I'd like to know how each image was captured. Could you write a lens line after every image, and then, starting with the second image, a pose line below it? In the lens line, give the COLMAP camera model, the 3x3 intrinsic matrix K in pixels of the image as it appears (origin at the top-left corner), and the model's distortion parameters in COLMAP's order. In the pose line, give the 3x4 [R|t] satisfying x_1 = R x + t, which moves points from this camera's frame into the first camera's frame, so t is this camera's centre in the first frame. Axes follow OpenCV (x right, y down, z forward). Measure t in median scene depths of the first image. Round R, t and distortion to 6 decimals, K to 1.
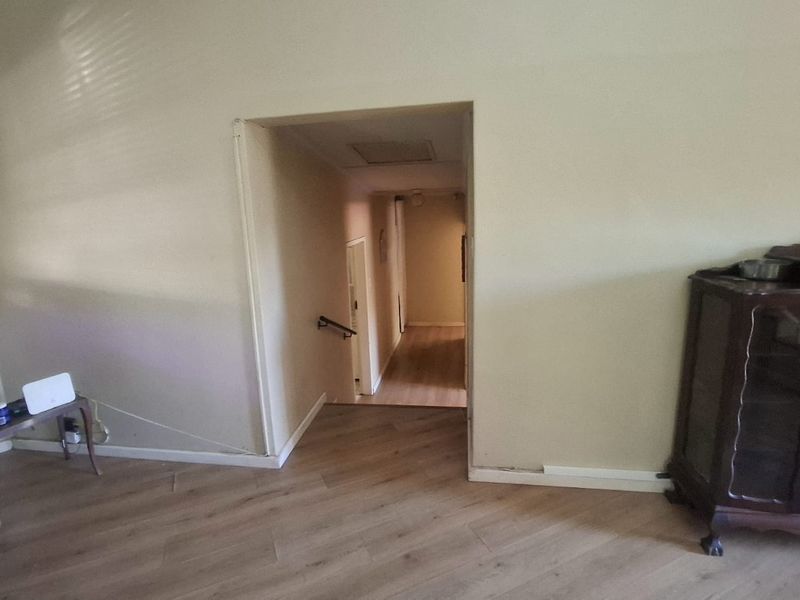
lens RADIAL K [[425.6, 0, 393.0], [0, 425.6, 288.0], [0, 0, 1]] dist [-0.001270, 0.002093]
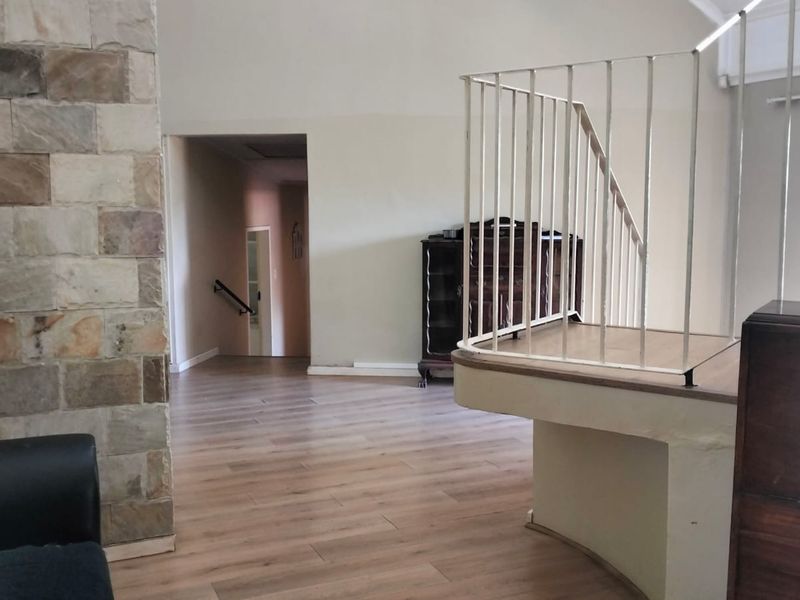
lens RADIAL K [[806.1, 0, 400.0], [0, 806.1, 300.0], [0, 0, 1]] dist [0.057706, -0.018780]
pose [[0.999196, 0.033988, 0.021276, 0.361957], [-0.032389, 0.996919, -0.071442, 0.316319], [-0.023639, 0.070695, 0.997218, -1.553171]]
